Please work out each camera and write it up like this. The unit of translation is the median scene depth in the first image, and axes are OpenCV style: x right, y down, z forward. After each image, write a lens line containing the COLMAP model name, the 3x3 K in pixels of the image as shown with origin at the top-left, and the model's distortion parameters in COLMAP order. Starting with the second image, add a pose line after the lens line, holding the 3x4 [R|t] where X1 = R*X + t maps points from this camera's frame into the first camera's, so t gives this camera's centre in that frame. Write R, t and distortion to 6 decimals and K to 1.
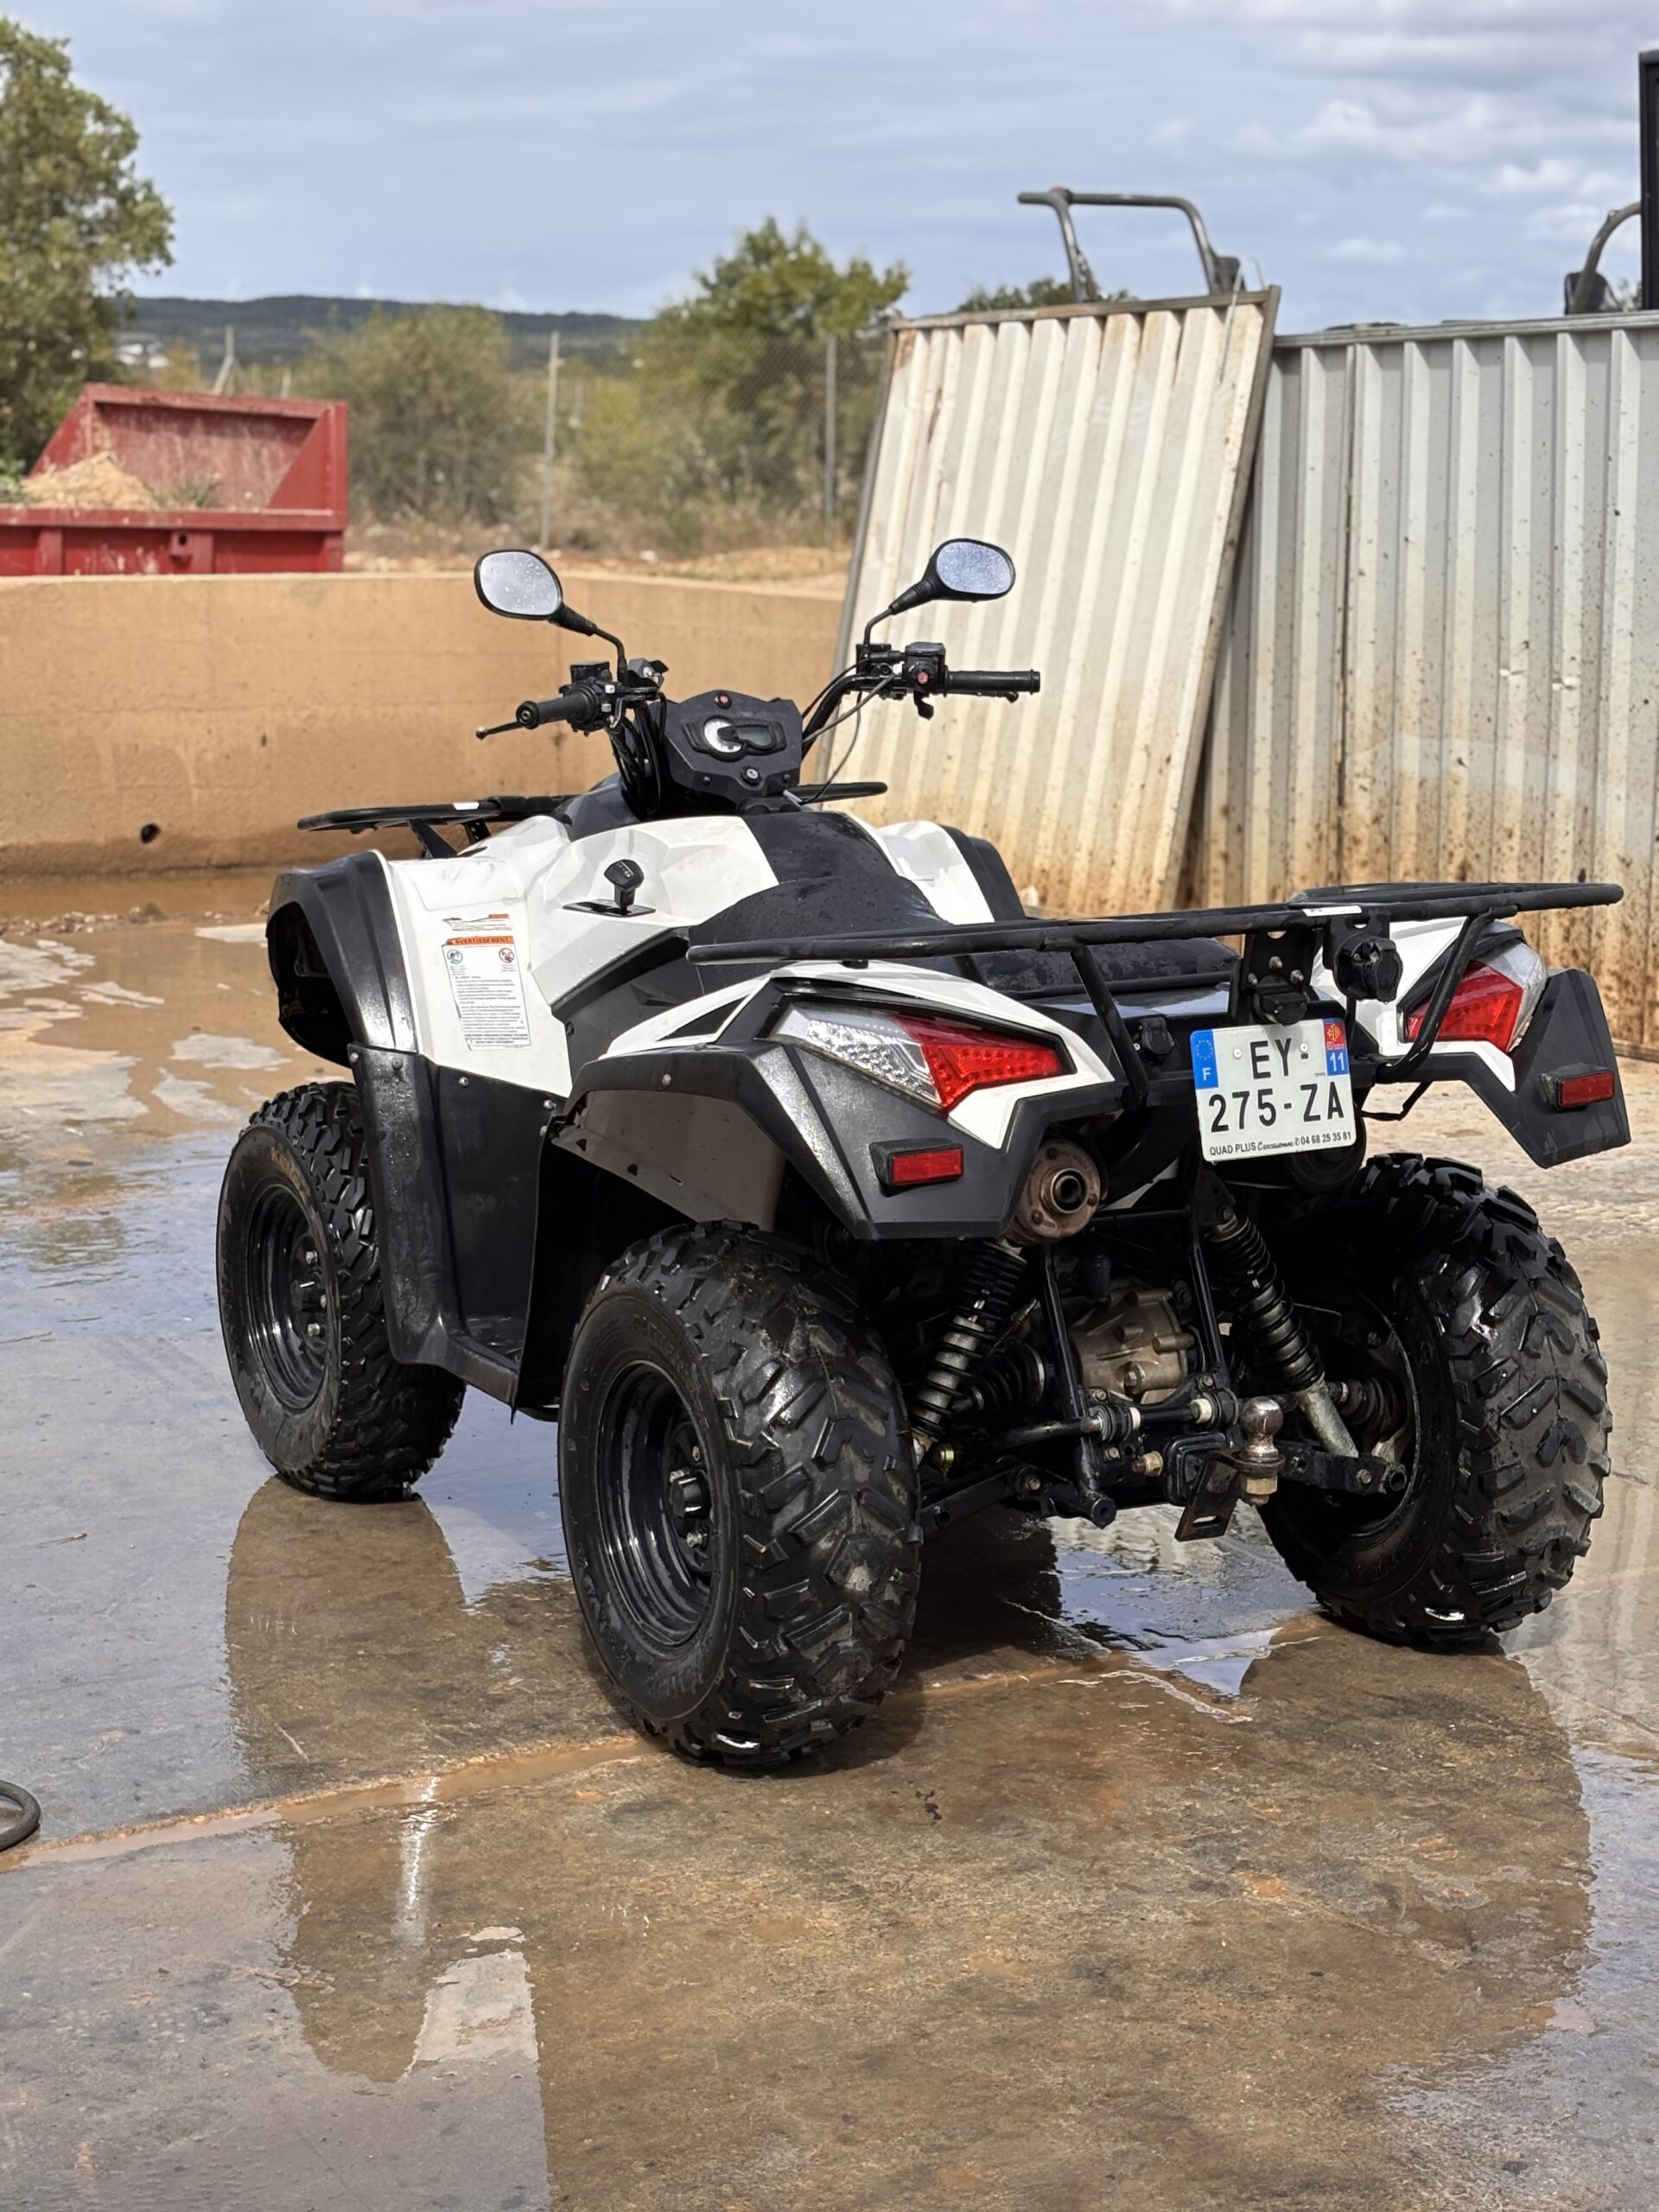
lens RADIAL K [[3815.8, 0, 831.5], [0, 3815.8, 1103.9], [0, 0, 1]] dist [0.072122, 0.000000]
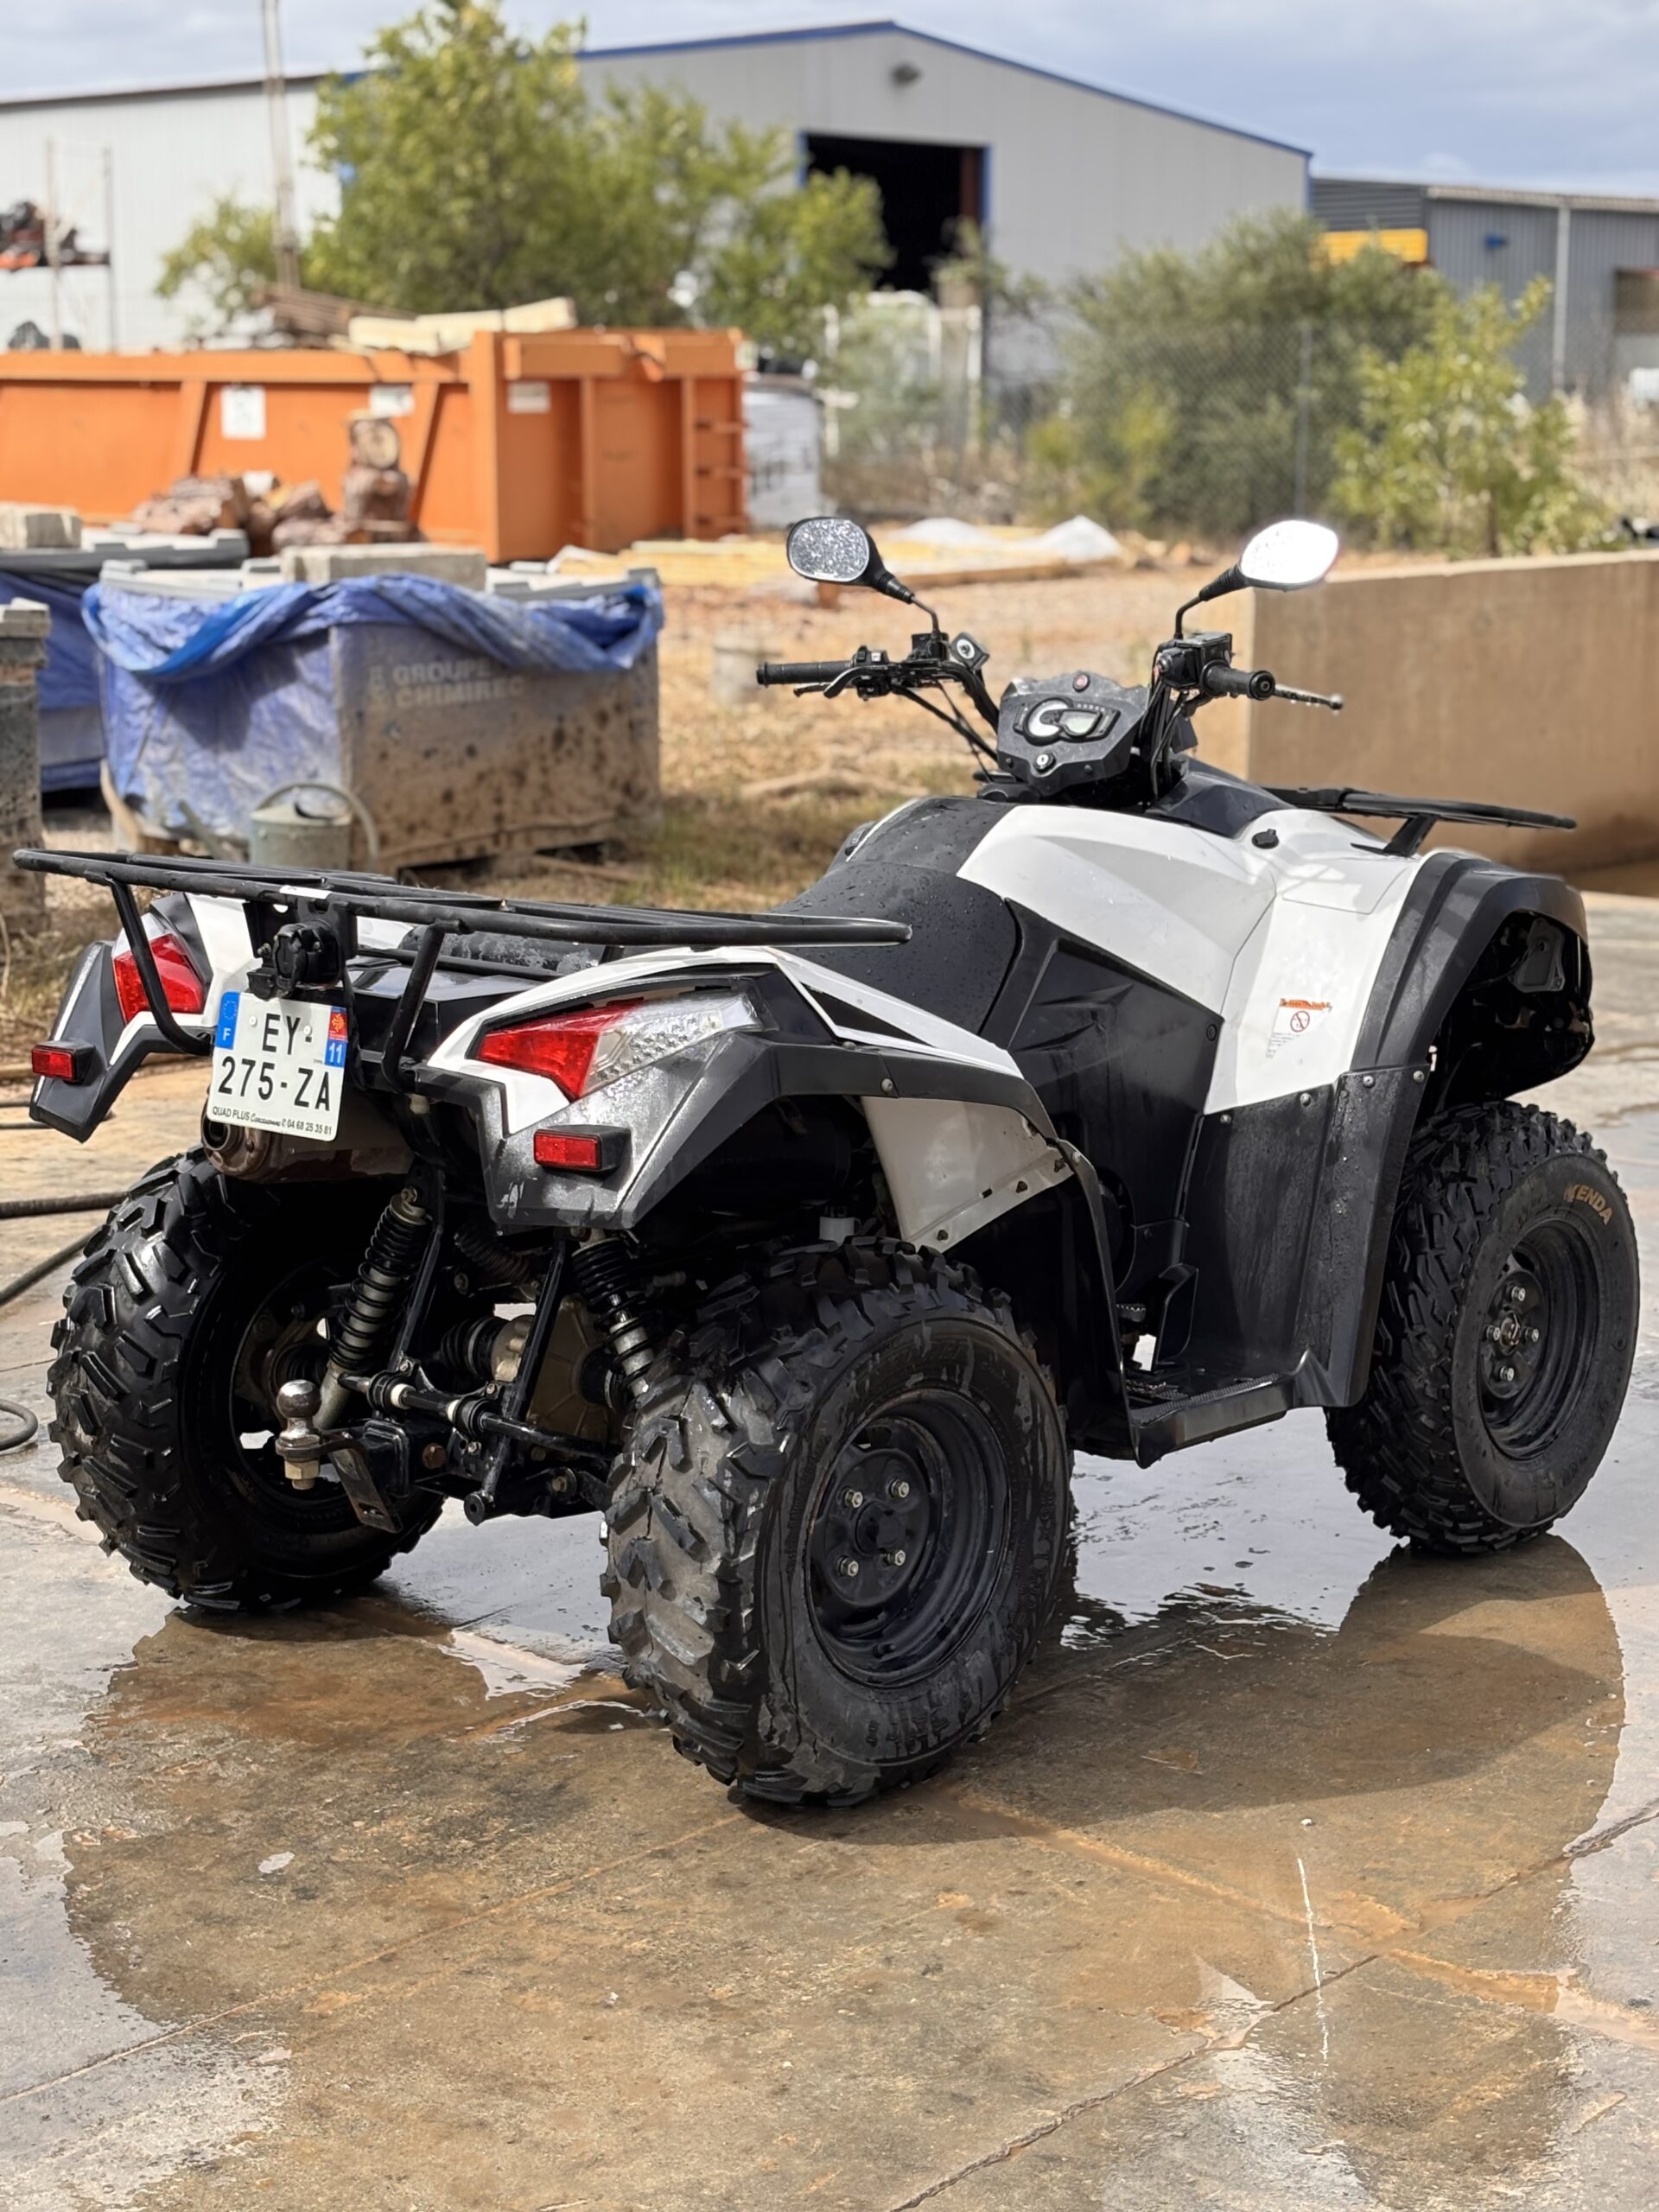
lens RADIAL K [[3815.8, 0, 829.8], [0, 3815.8, 1107.3], [0, 0, 1]] dist [0.072122, 0.000000]
pose [[0.327765, 0.169215, -0.929482, 1.071500], [-0.164973, 0.978965, 0.120049, -0.133862], [0.930244, 0.113992, 0.348786, 0.786644]]
